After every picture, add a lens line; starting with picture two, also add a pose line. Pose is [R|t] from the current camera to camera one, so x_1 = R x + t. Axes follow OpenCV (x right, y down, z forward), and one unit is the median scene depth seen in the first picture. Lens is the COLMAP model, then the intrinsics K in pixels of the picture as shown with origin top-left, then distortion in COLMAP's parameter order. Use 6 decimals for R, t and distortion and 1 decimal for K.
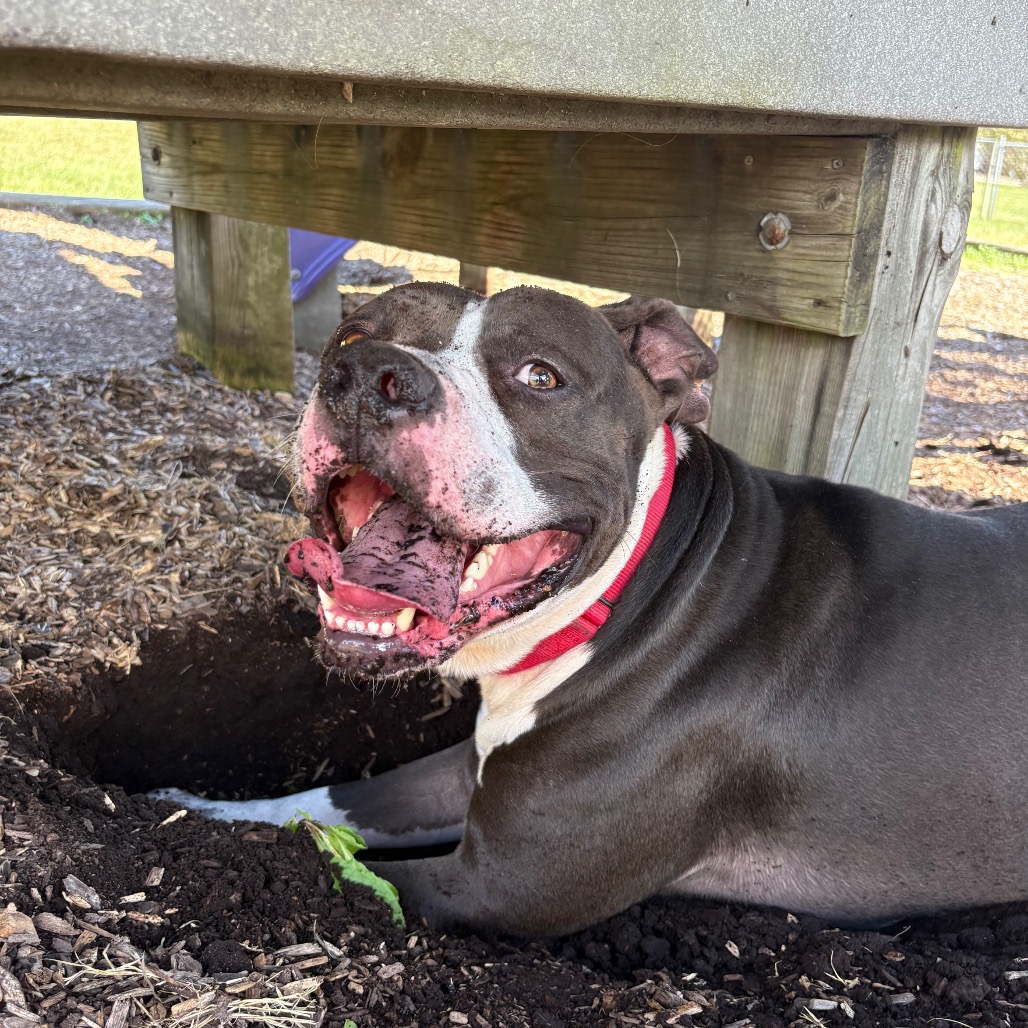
lens RADIAL K [[1079.4, 0, 513.2], [0, 1079.4, 511.4], [0, 0, 1]] dist [0.011945, 0.000000]
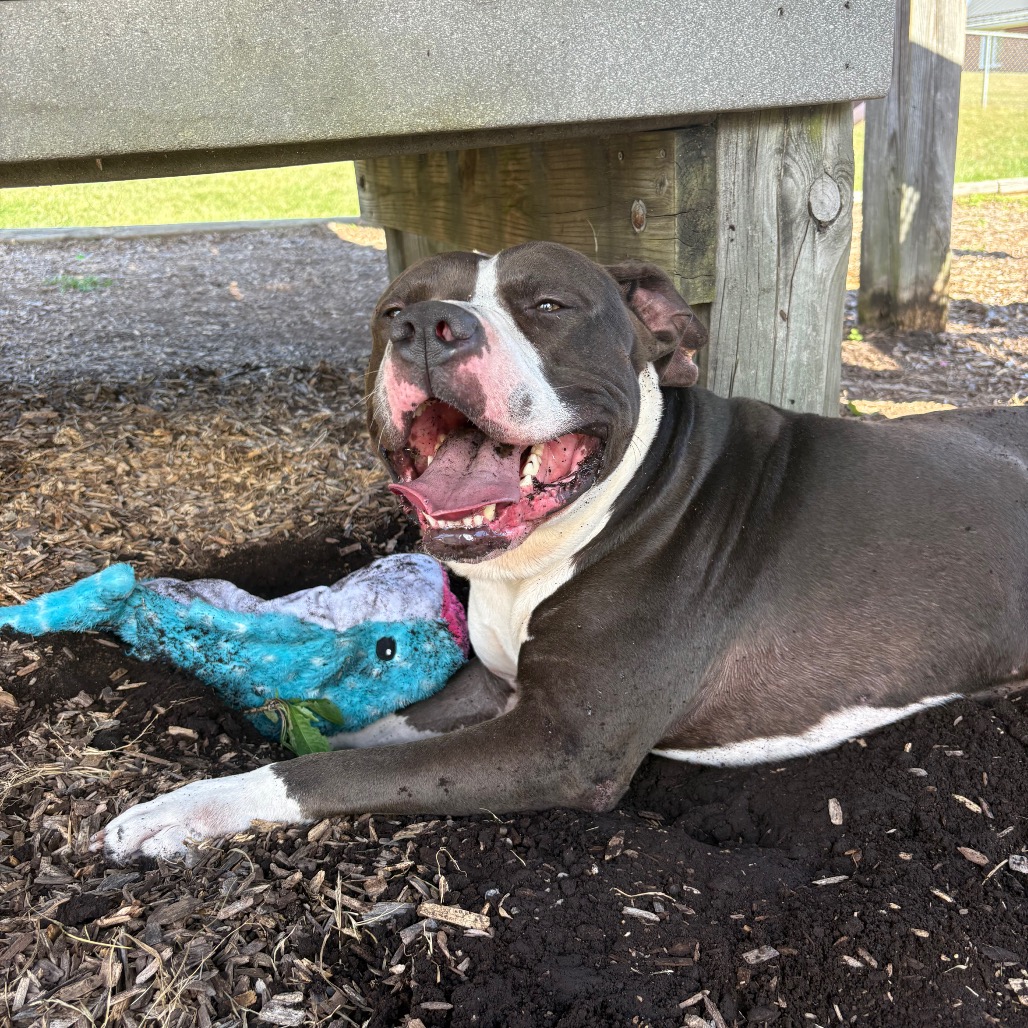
lens RADIAL K [[1079.4, 0, 507.2], [0, 1079.4, 513.1], [0, 0, 1]] dist [0.011945, 0.000000]
pose [[0.922398, 0.023084, -0.385550, 0.429421], [-0.019948, 0.999727, 0.012132, 0.035248], [0.385725, -0.003500, 0.922607, -0.089238]]
